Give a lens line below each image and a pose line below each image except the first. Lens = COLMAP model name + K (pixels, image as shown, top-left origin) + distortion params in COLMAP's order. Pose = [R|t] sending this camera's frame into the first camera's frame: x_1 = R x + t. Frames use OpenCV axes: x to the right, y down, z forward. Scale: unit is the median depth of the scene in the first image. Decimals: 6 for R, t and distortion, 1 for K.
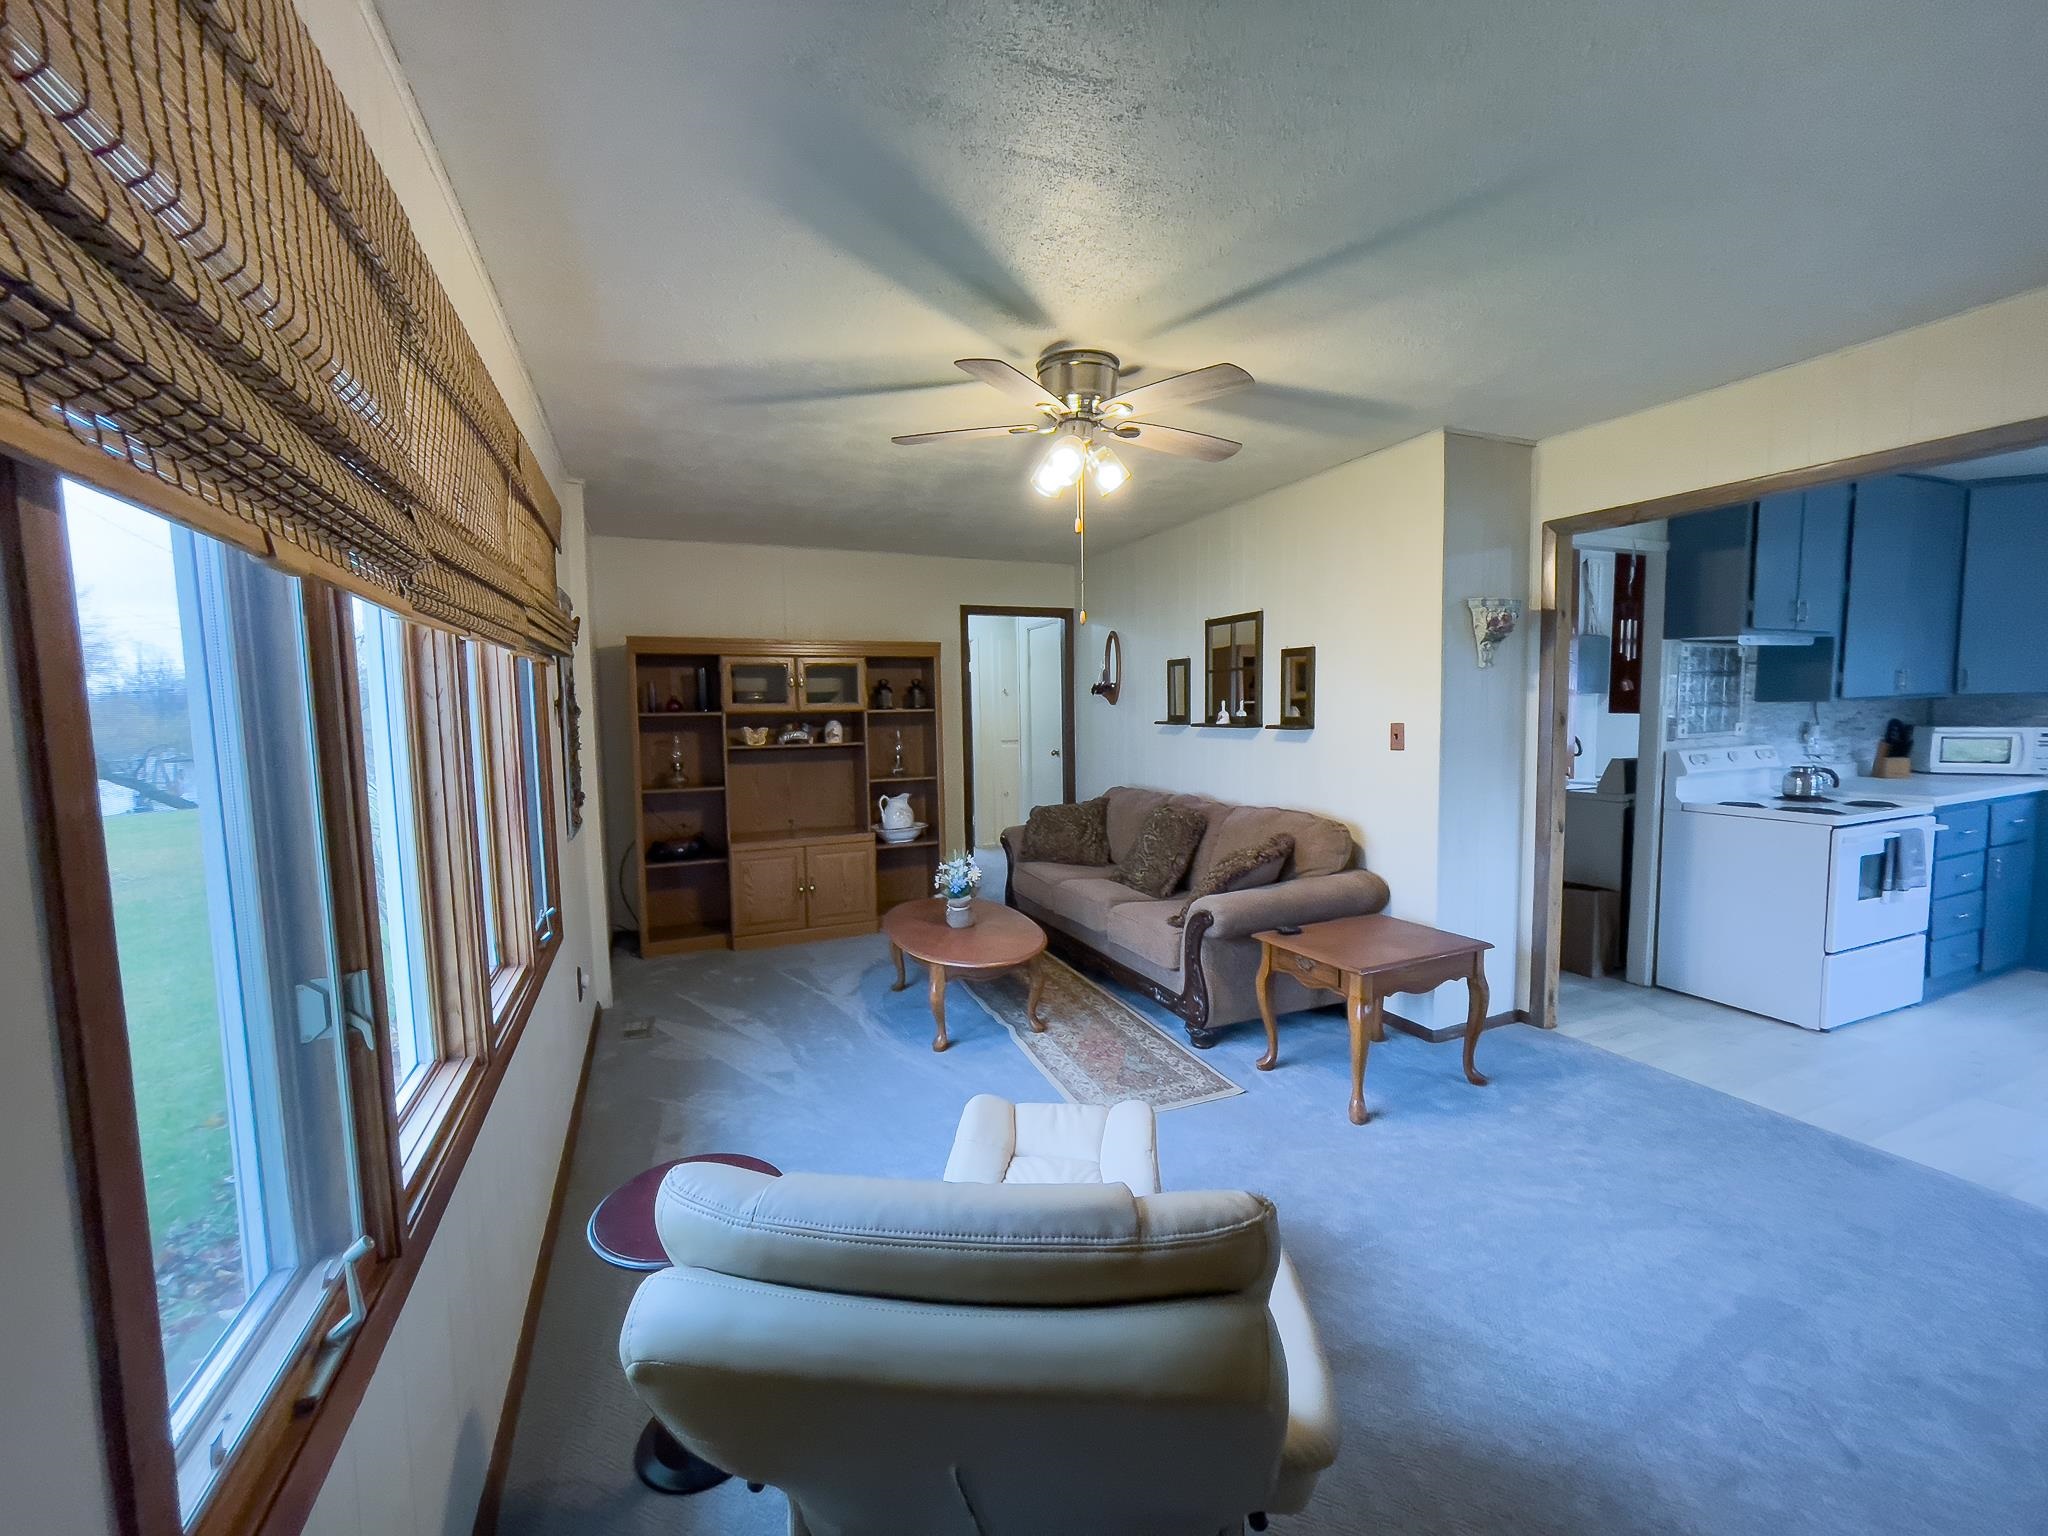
lens RADIAL K [[826.5, 0, 1018.5], [0, 826.5, 765.2], [0, 0, 1]] dist [-0.006534, -0.000722]
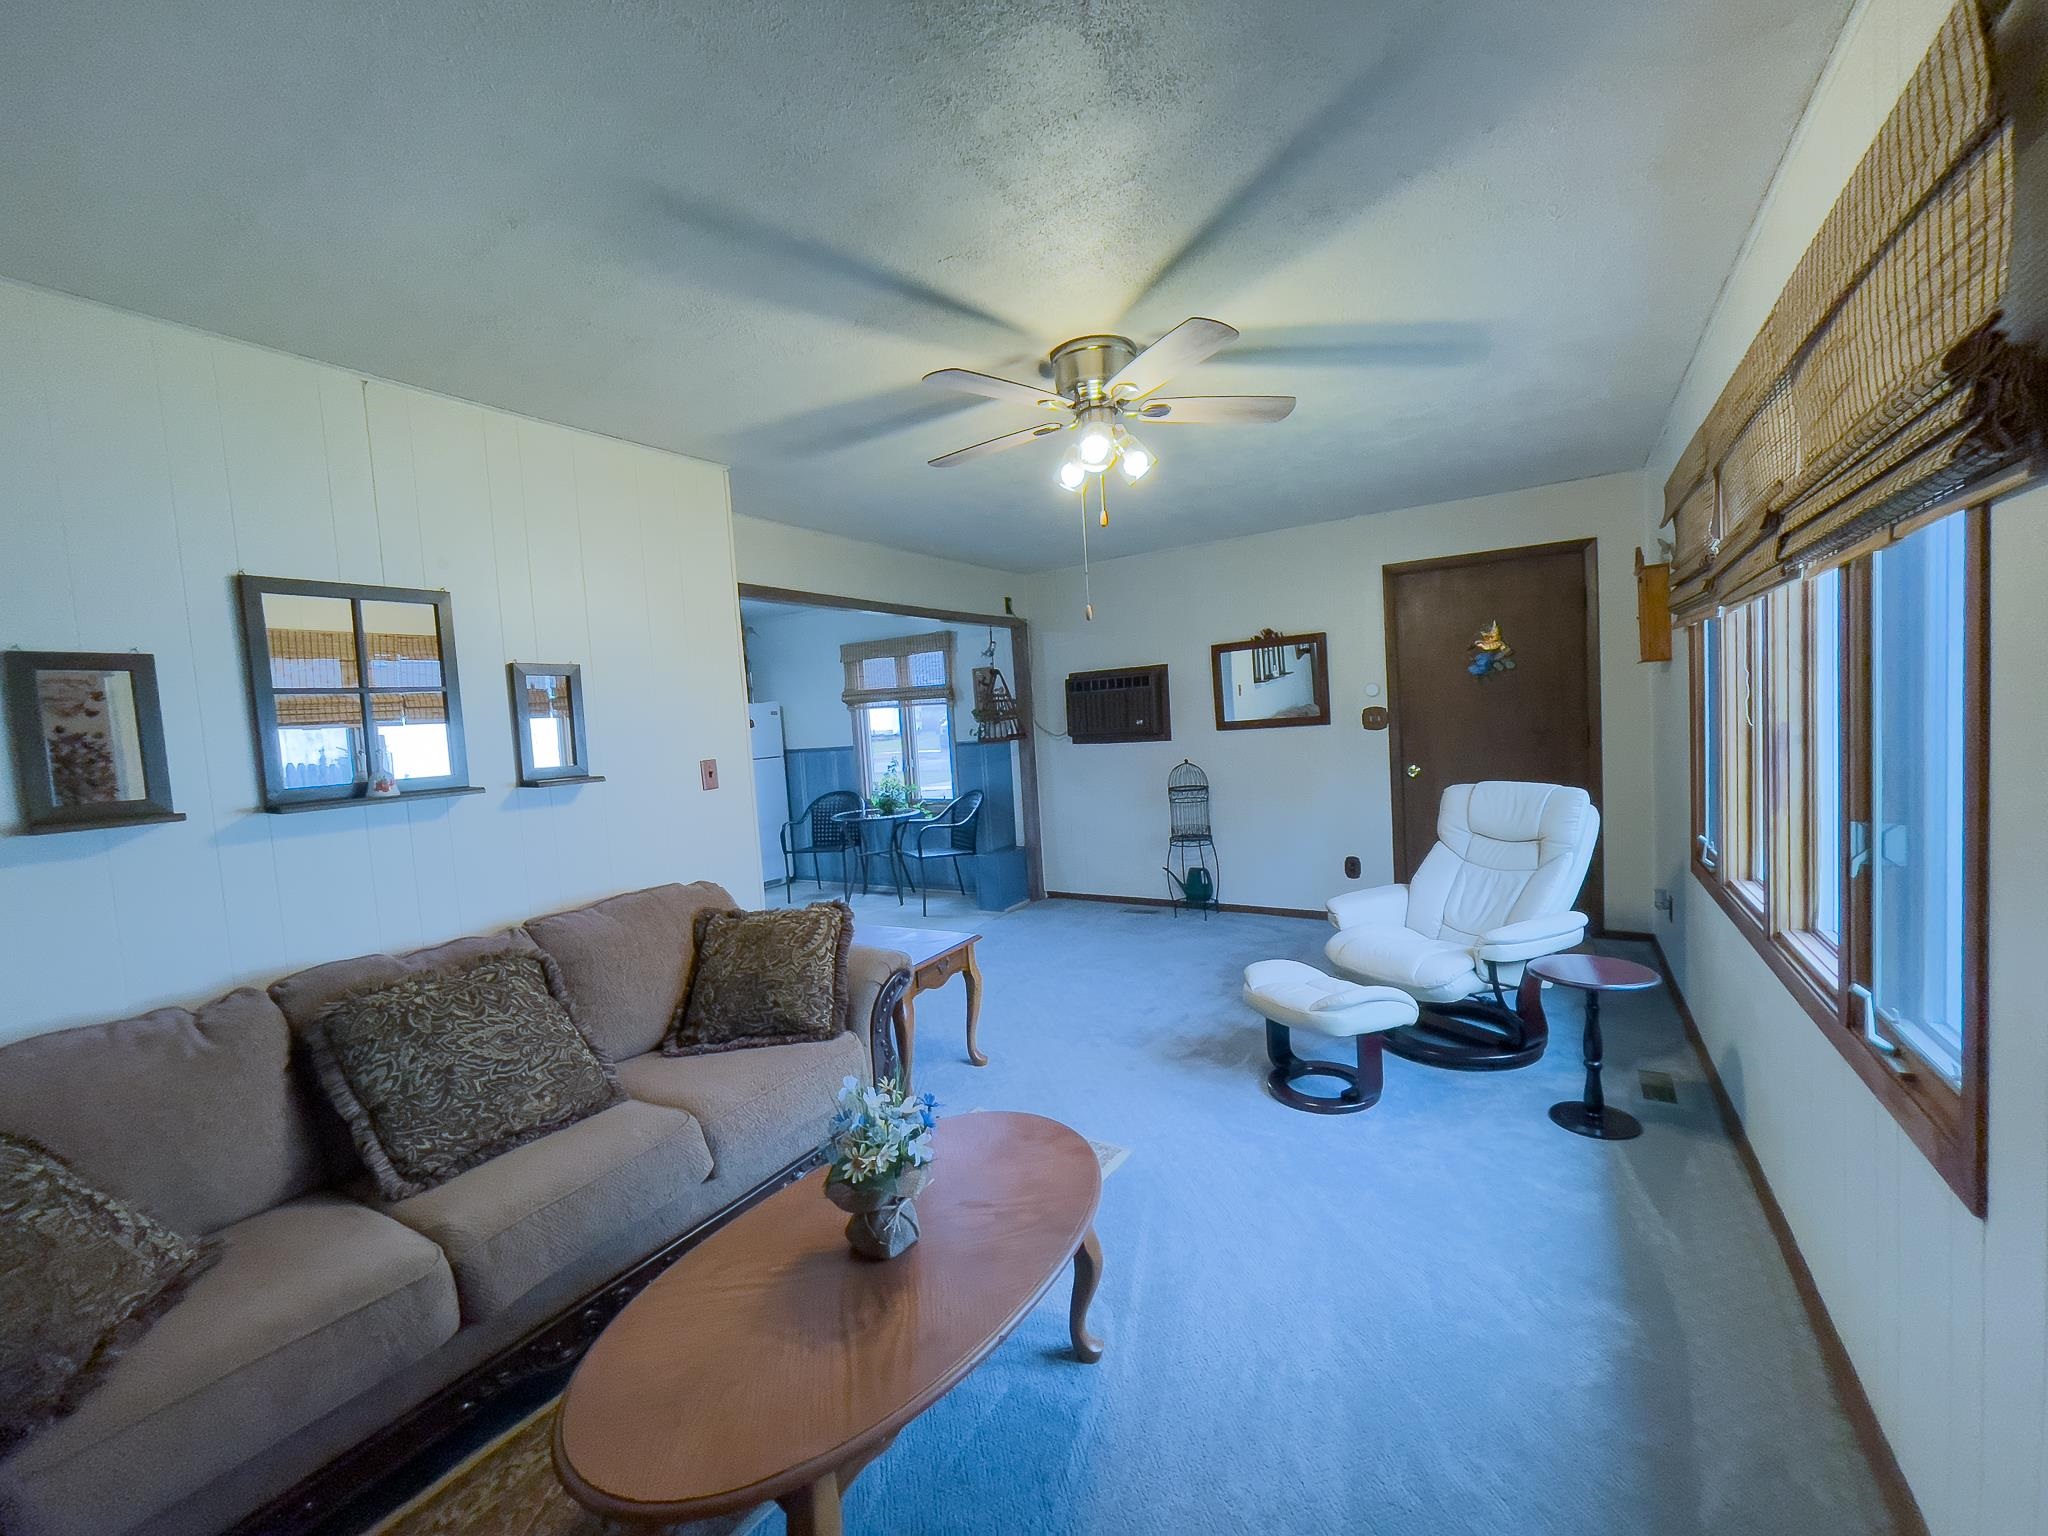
lens RADIAL K [[826.5, 0, 1021.3], [0, 826.5, 763.1], [0, 0, 1]] dist [-0.006534, -0.000722]
pose [[-0.576529, 0.013924, 0.816958, -0.422994], [0.137121, 0.987324, 0.079938, -0.064033], [-0.805489, 0.158108, -0.571130, 1.089455]]
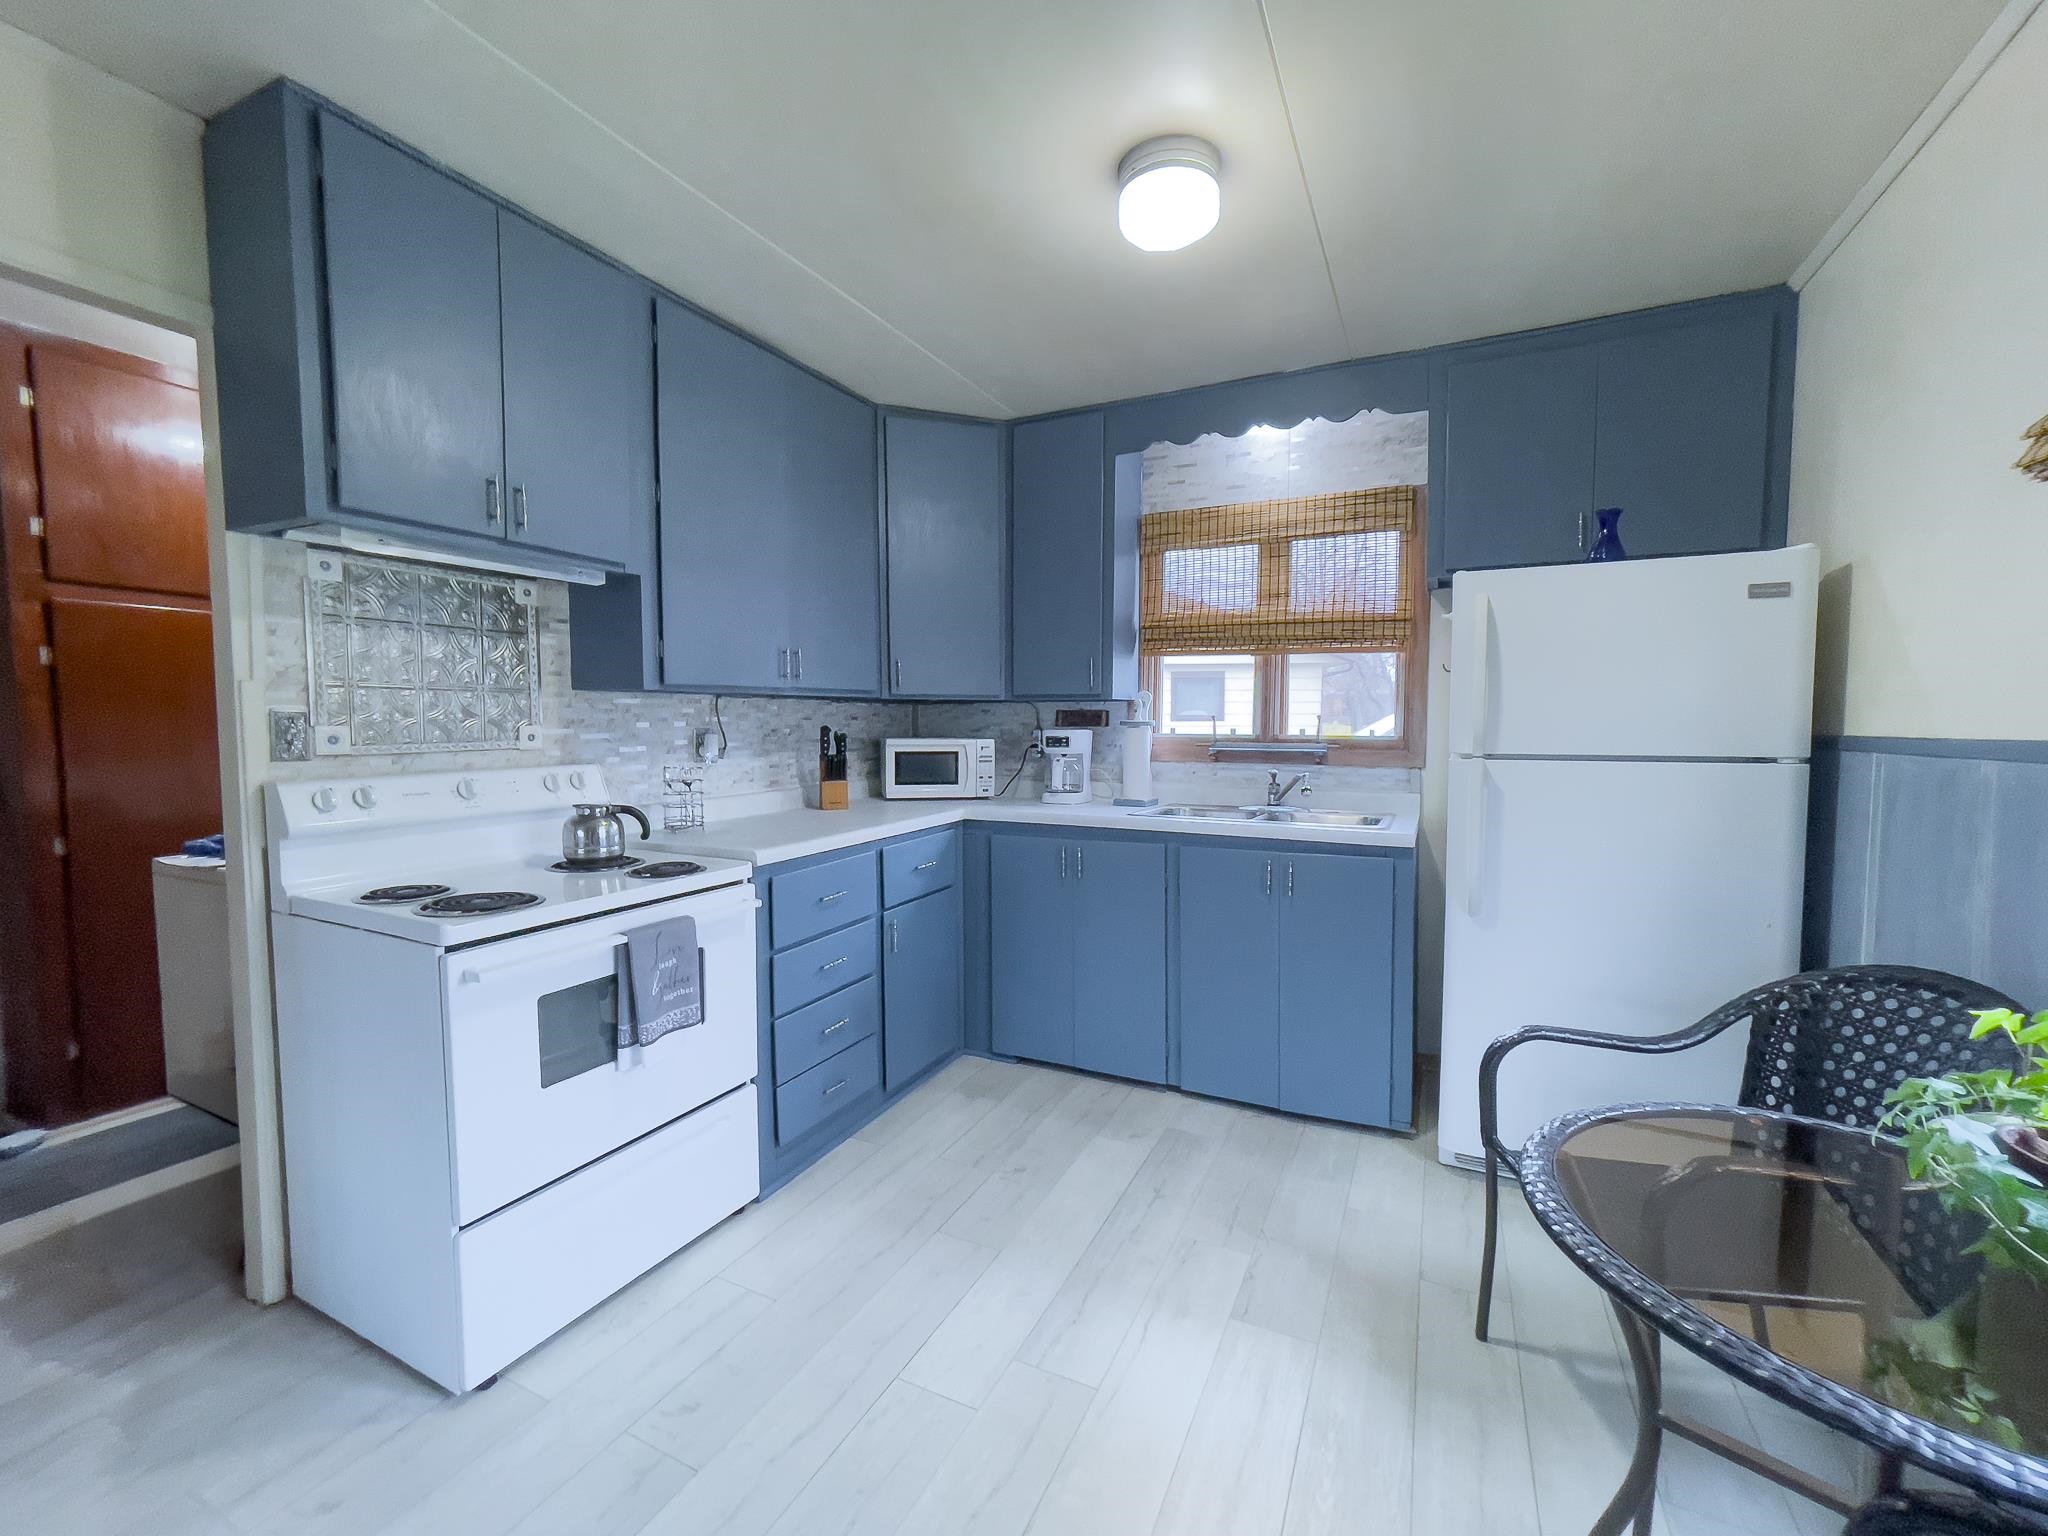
lens RADIAL K [[826.5, 0, 1008.8], [0, 826.5, 777.5], [0, 0, 1]] dist [-0.006534, -0.000722]
pose [[0.757701, -0.022729, 0.652206, 0.782794], [0.031272, 0.999510, -0.001498, -0.006637], [-0.651852, 0.021531, 0.758040, 0.385407]]
